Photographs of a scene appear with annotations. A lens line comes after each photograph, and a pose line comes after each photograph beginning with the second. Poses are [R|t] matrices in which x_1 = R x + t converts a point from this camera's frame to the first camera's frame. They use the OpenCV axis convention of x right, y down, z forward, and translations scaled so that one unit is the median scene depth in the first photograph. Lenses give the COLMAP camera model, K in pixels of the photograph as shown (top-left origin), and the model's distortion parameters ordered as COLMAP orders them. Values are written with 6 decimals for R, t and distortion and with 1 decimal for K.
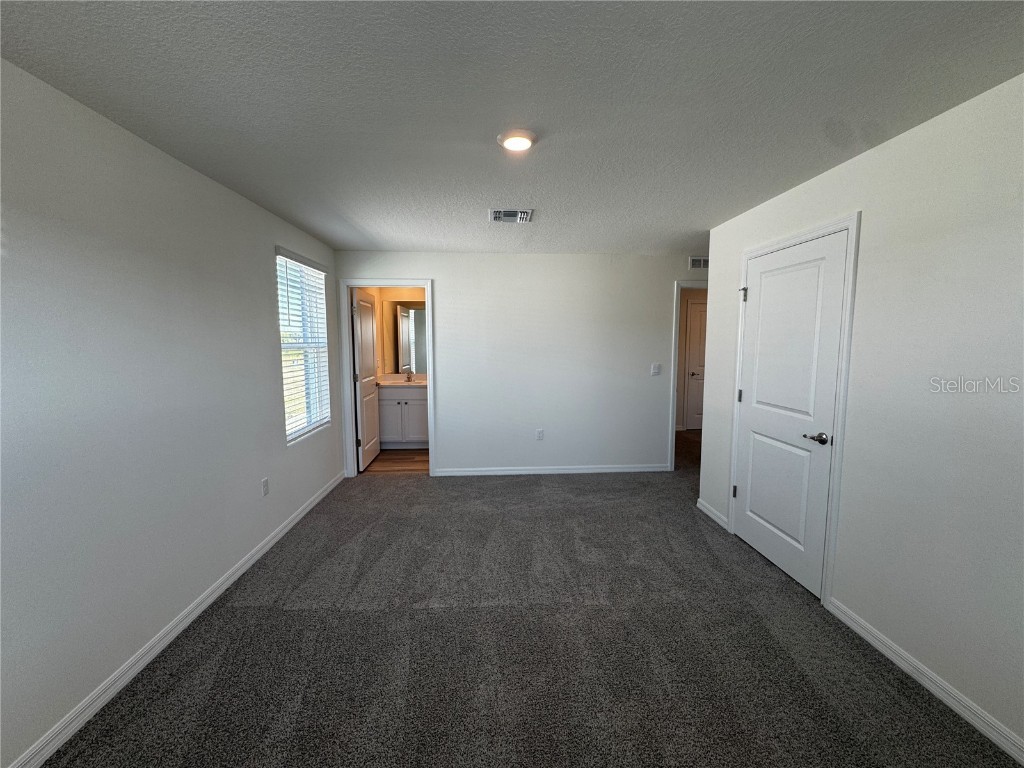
lens RADIAL K [[409.7, 0, 511.5], [0, 409.7, 381.2], [0, 0, 1]] dist [-0.001075, -0.000085]
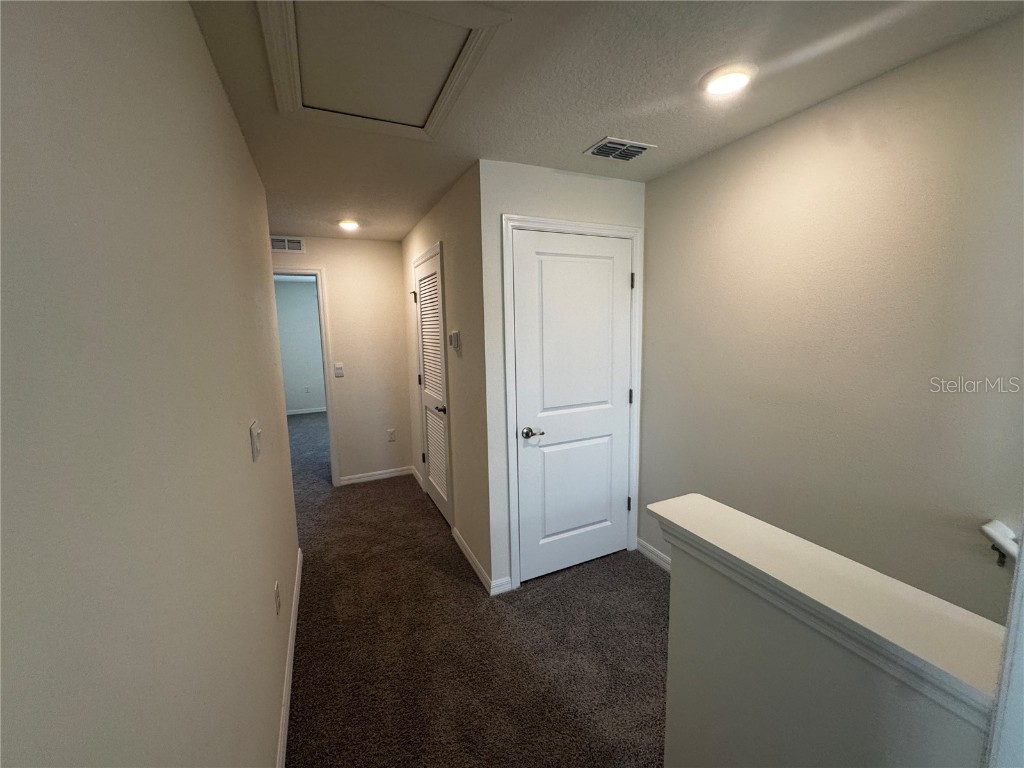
lens RADIAL K [[388.8, 0, 512.0], [0, 388.8, 384.0], [0, 0, 1]] dist [-0.001205, -0.000051]
pose [[-0.364190, -0.101954, 0.925727, -0.116916], [0.125084, 0.979629, 0.157100, -0.143708], [-0.922887, 0.173008, -0.344018, 1.407571]]
